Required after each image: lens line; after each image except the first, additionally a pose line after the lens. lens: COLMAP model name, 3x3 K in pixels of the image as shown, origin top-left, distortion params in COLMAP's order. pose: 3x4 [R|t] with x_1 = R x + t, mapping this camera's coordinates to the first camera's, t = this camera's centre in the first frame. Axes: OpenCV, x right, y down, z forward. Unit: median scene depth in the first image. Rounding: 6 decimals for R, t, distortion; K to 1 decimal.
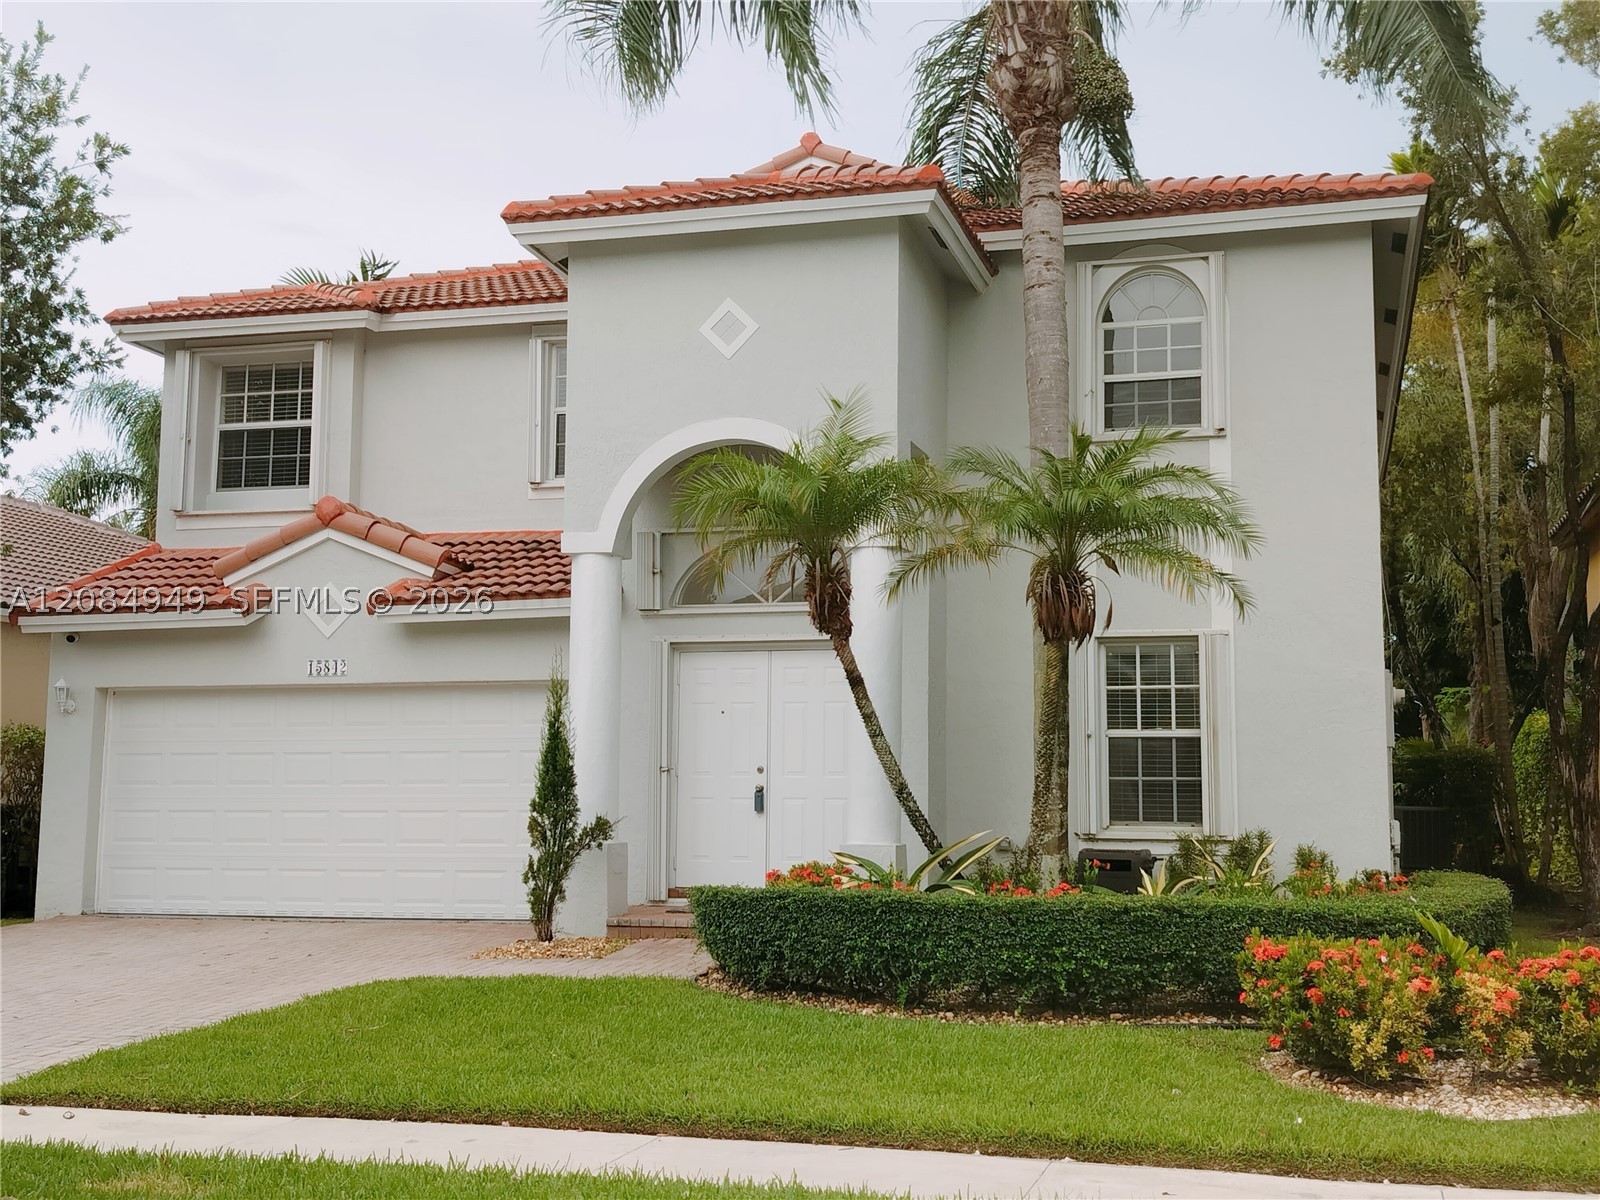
lens RADIAL K [[1901.1, 0, 800.0], [0, 1901.1, 600.0], [0, 0, 1]] dist [0.192723, -0.865022]
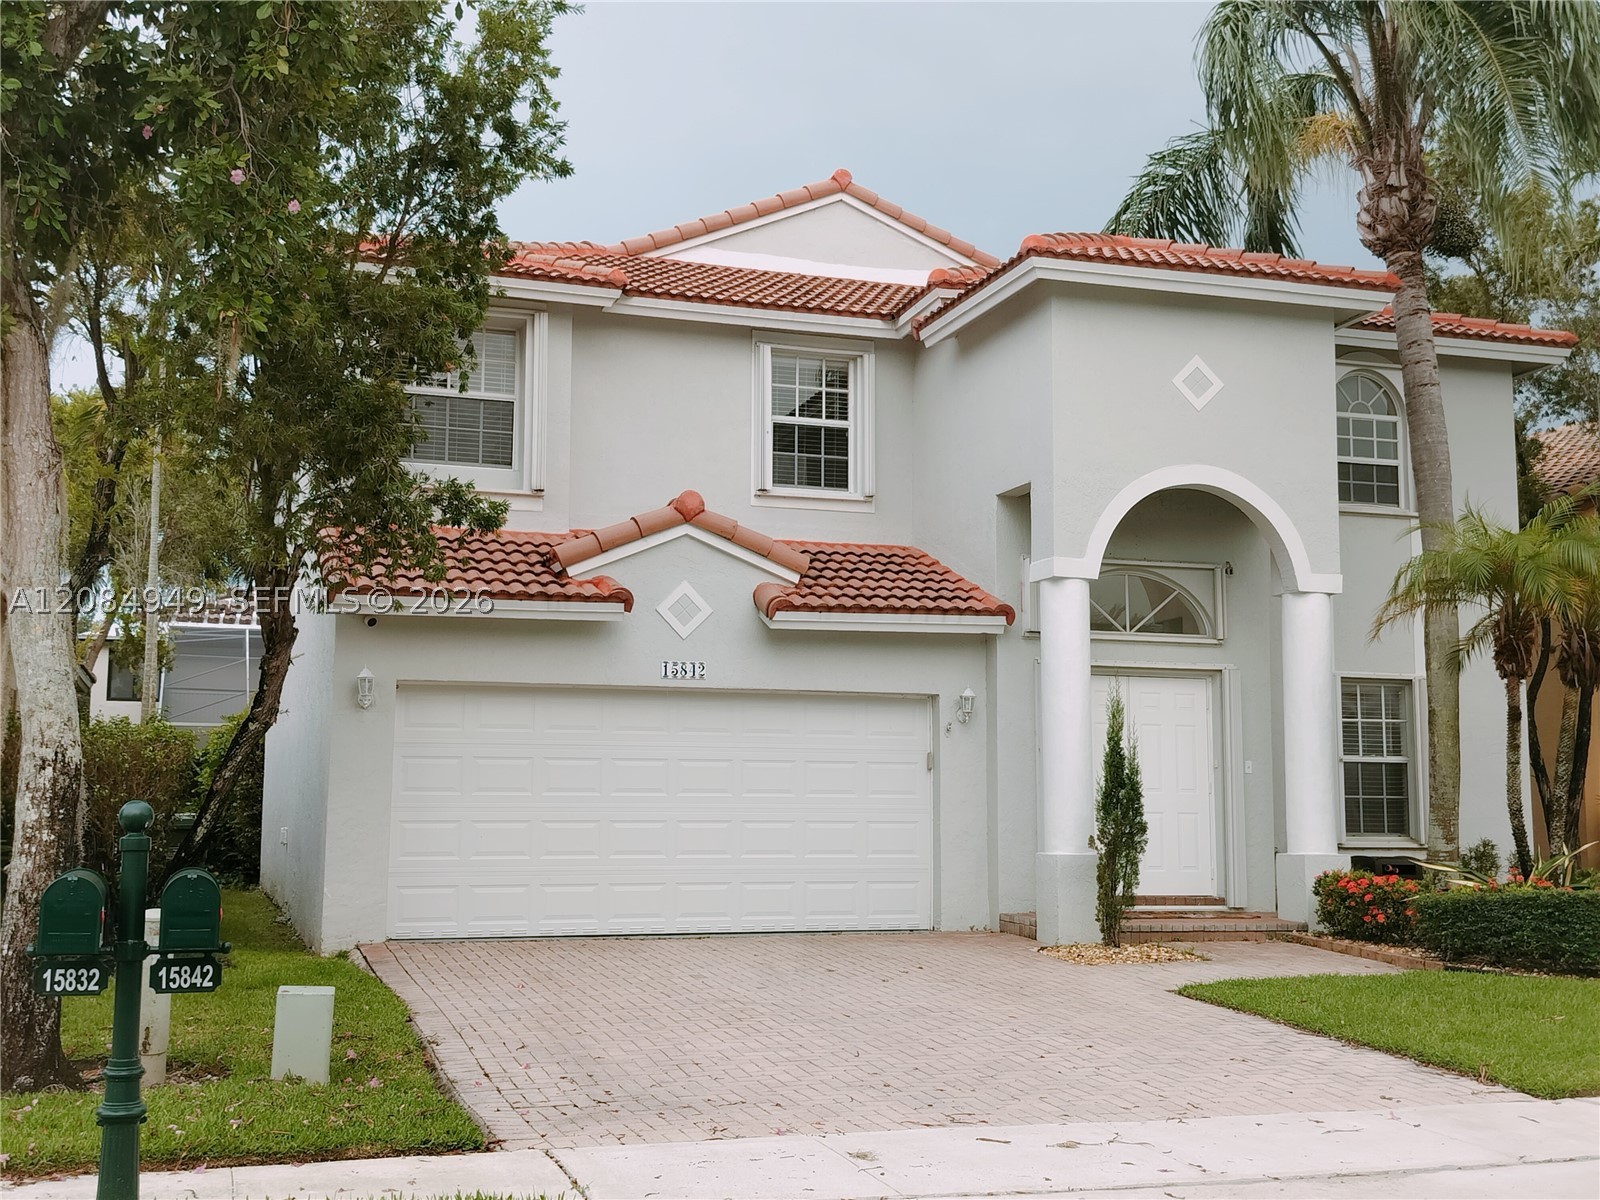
lens RADIAL K [[1901.1, 0, 800.0], [0, 1901.1, 600.0], [0, 0, 1]] dist [0.192723, -0.865022]
pose [[0.831671, 0.064802, 0.551475, -0.744306], [-0.062202, 0.997788, -0.023441, 0.019677], [-0.551774, -0.014808, 0.833862, 0.186555]]
